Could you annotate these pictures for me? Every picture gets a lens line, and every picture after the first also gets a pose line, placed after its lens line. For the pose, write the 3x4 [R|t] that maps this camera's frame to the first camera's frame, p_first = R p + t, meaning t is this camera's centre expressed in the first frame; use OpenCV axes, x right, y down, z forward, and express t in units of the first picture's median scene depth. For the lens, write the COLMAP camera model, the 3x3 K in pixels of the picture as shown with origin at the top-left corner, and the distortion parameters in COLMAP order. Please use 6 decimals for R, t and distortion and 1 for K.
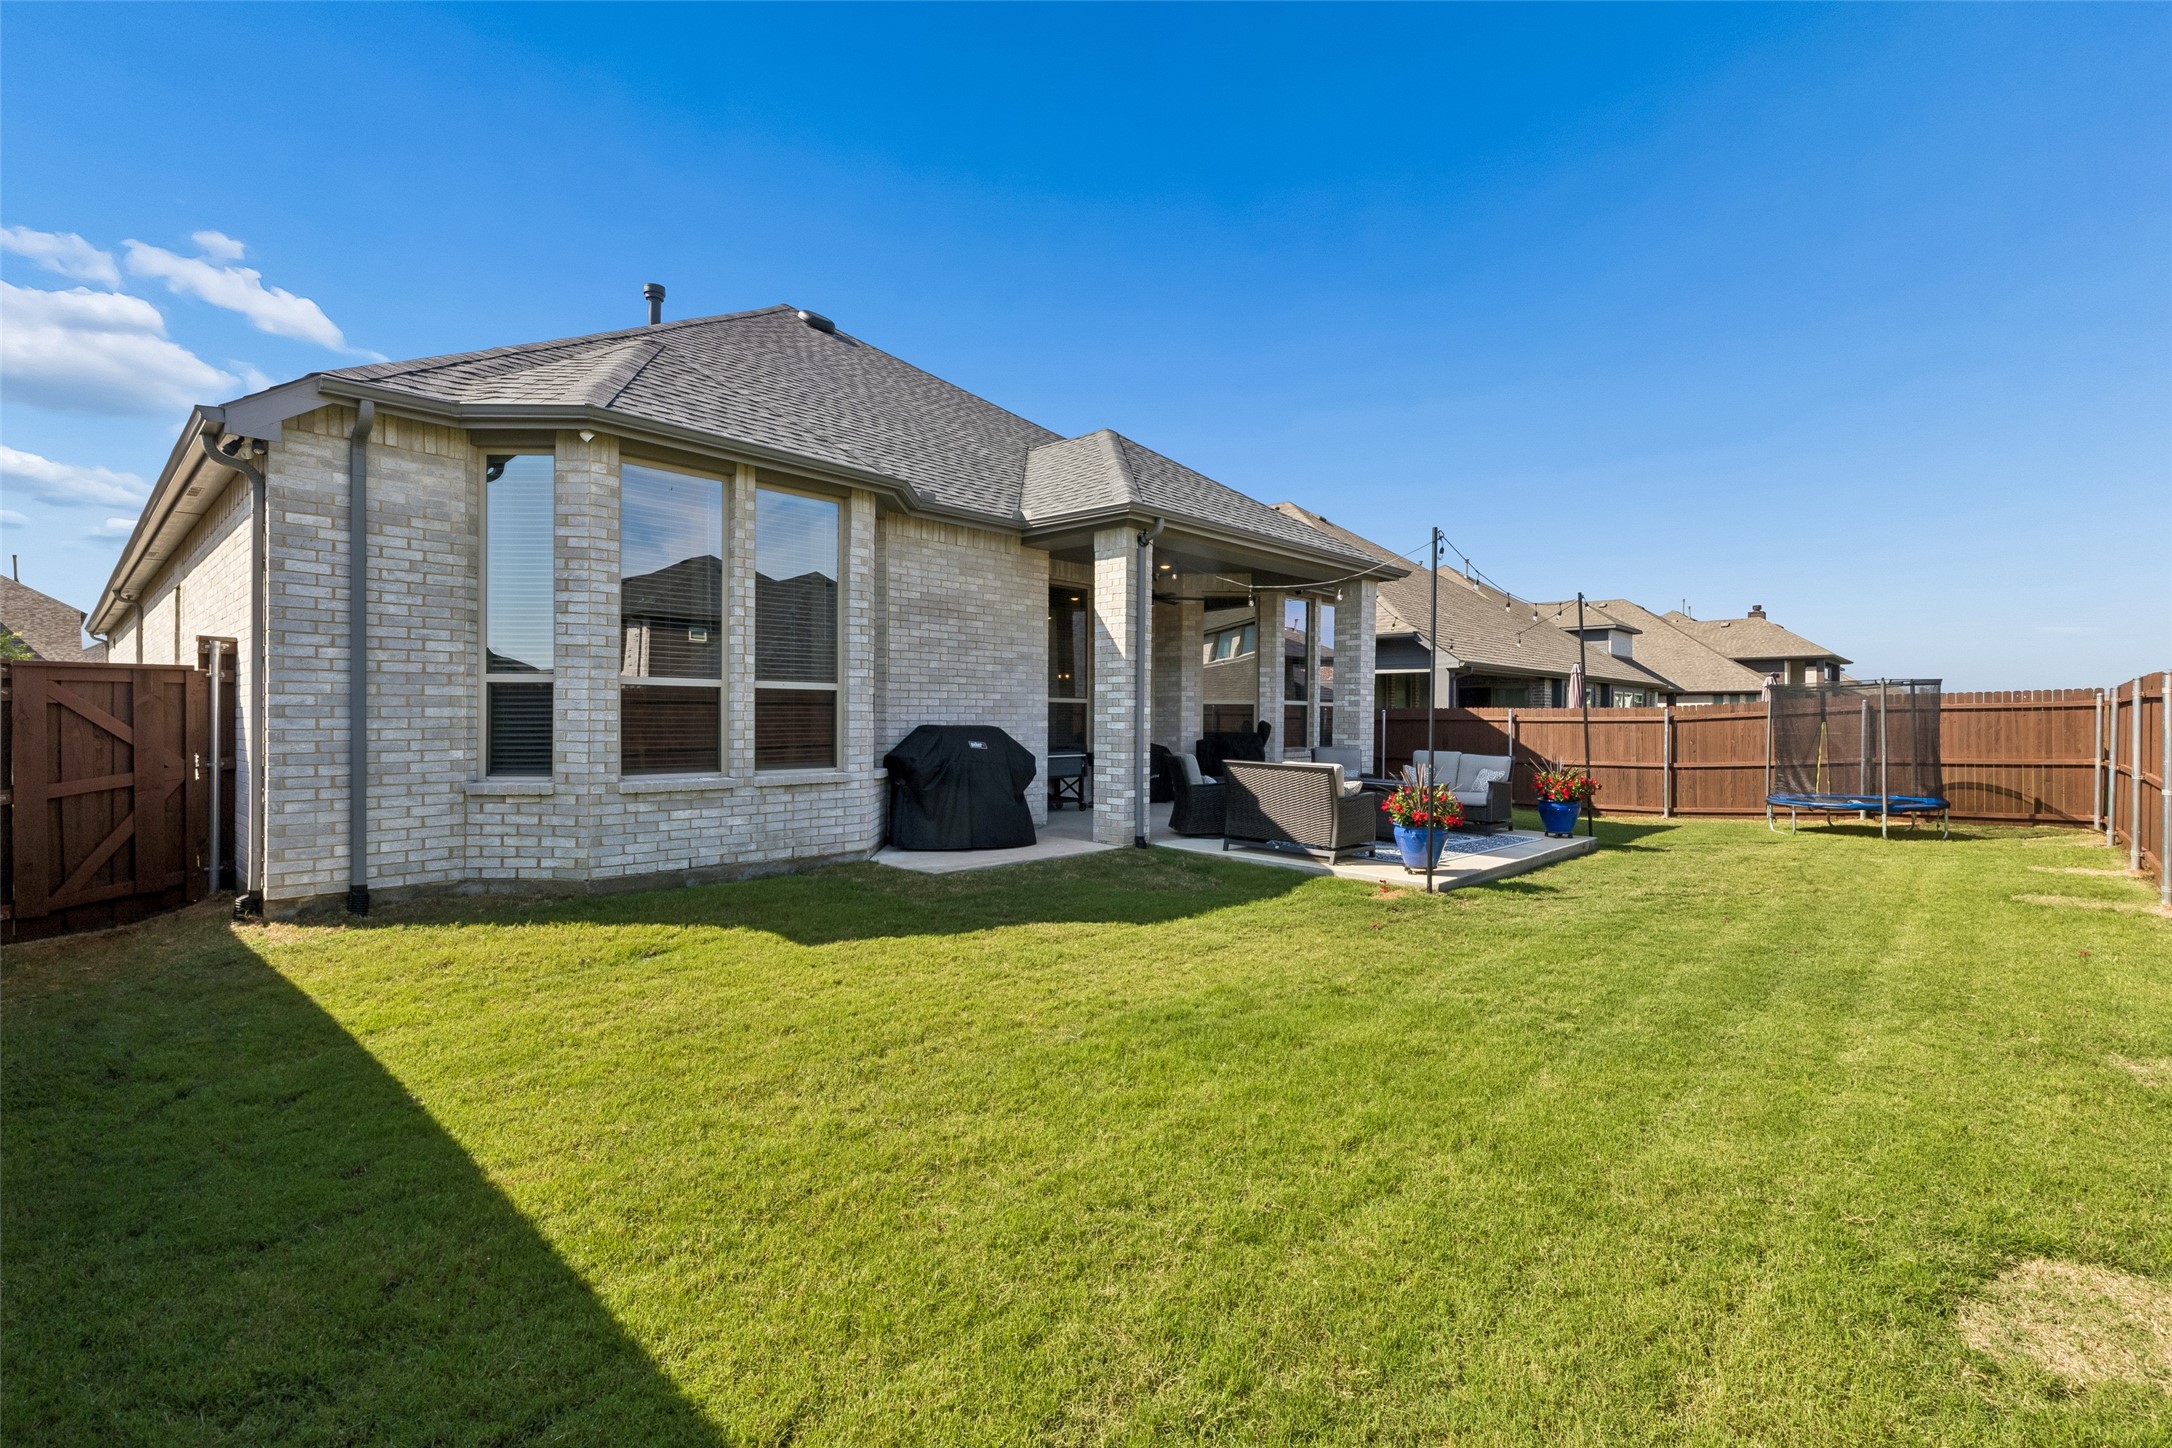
lens RADIAL K [[980.5, 0, 1079.2], [0, 980.5, 708.4], [0, 0, 1]] dist [0.006344, -0.001459]
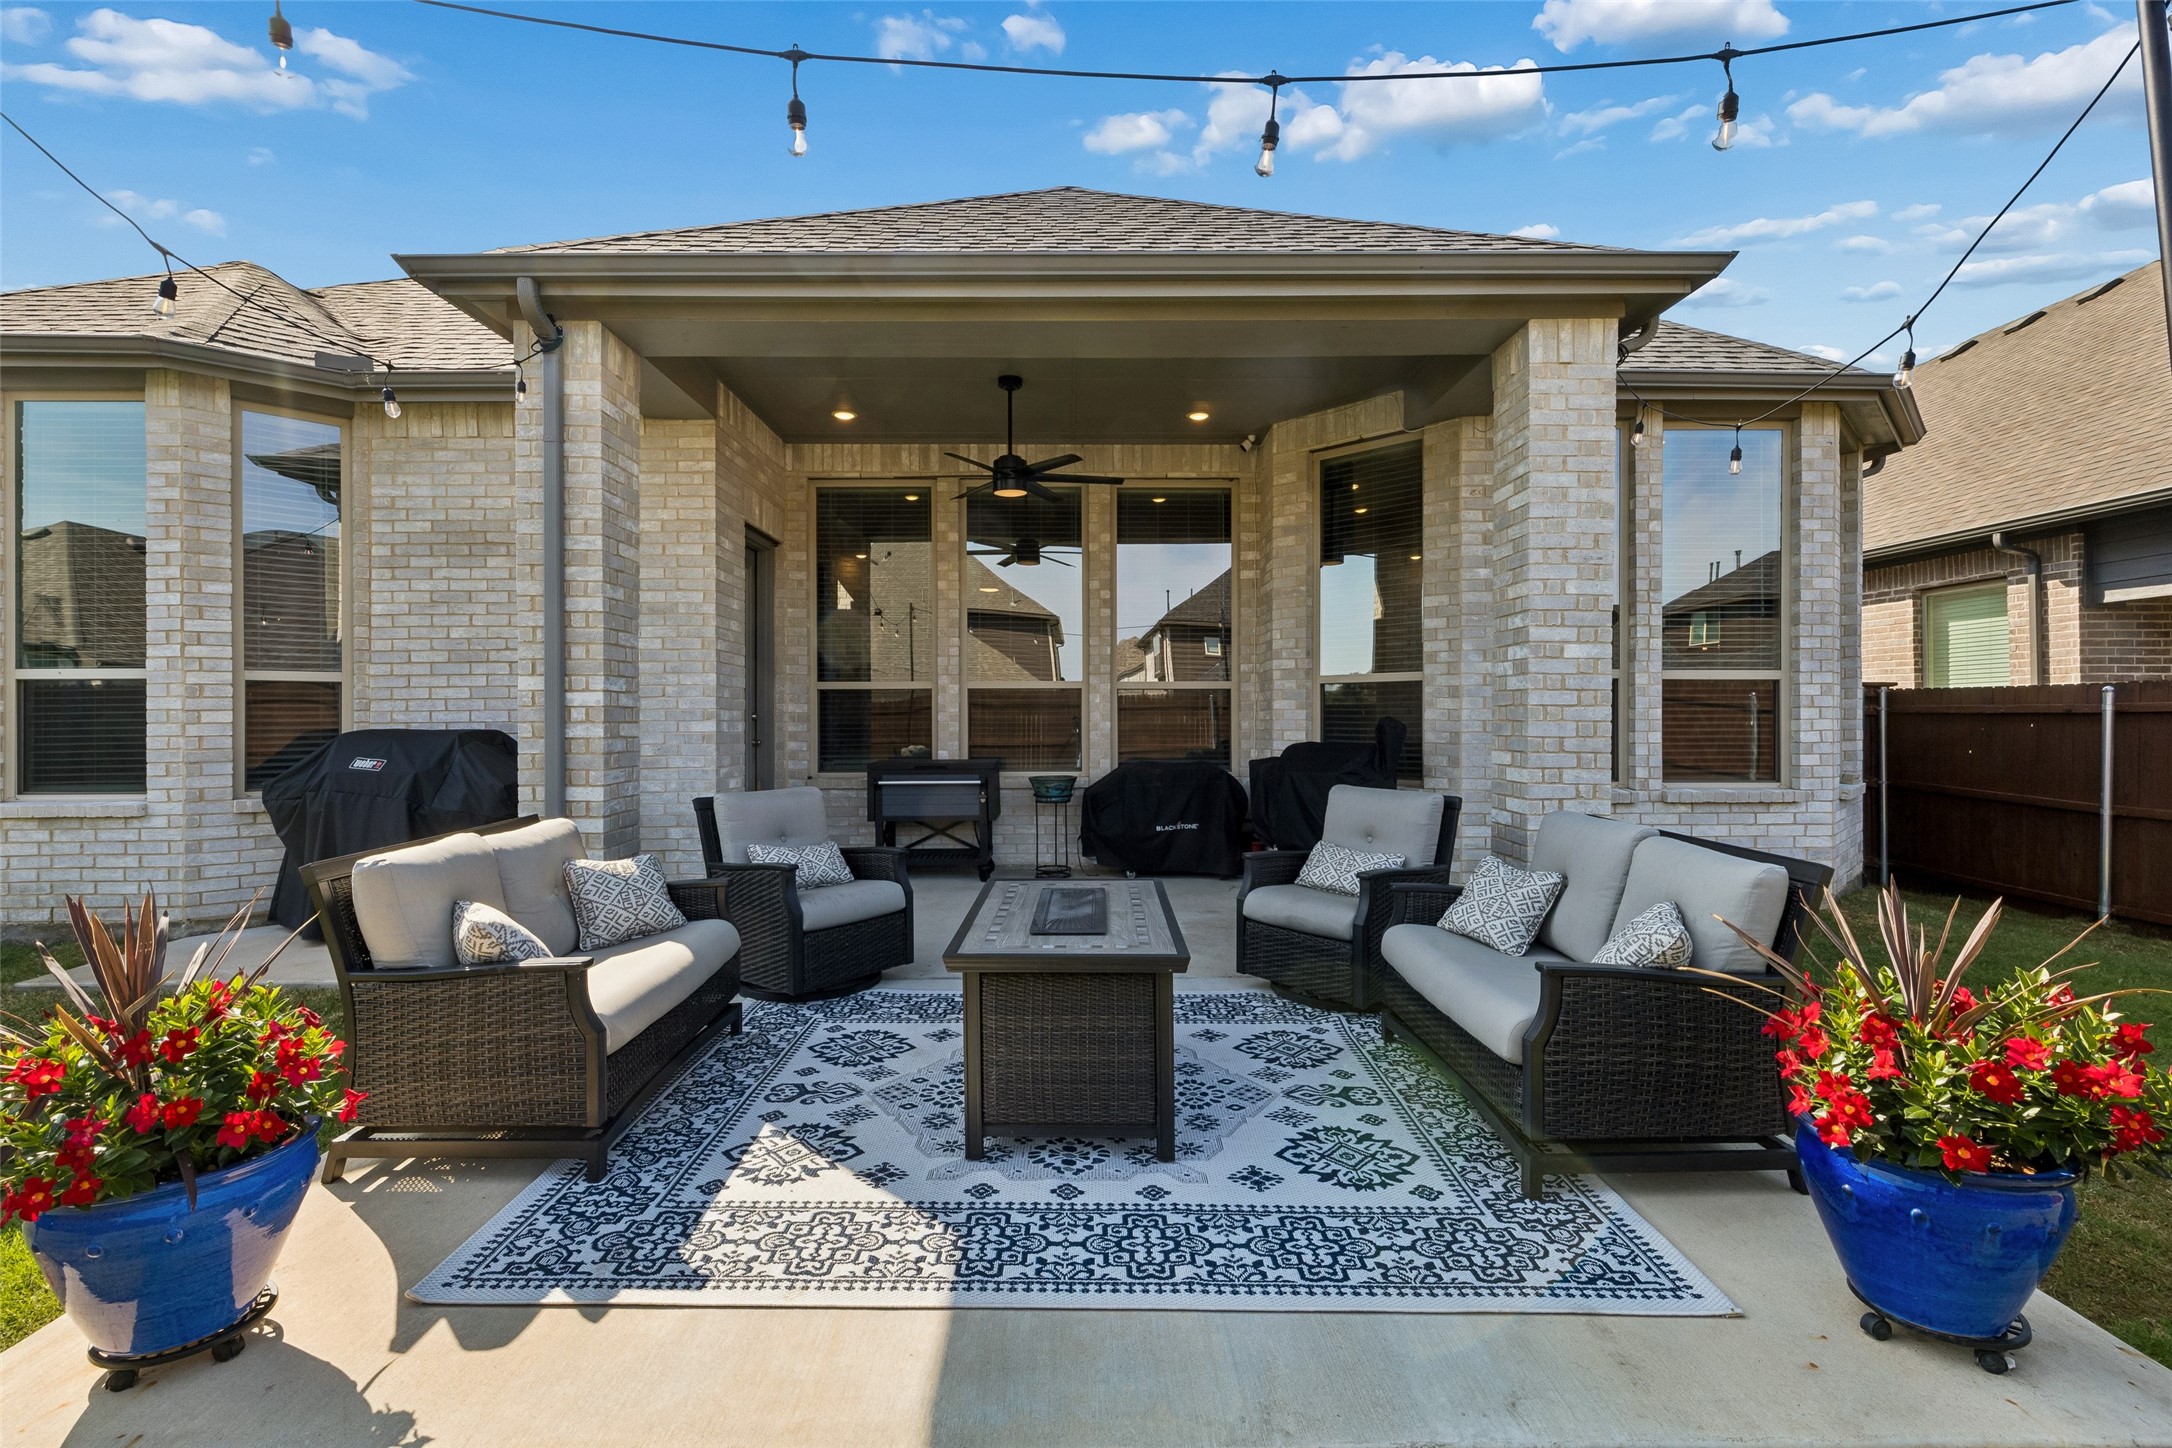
lens RADIAL K [[988.5, 0, 1072.0], [0, 988.5, 695.0], [0, 0, 1]] dist [0.002528, -0.000023]
pose [[0.692824, -0.020861, -0.720805, 0.592330], [0.013939, 0.999782, -0.015536, 0.010589], [0.720972, 0.000717, 0.692963, 0.862193]]
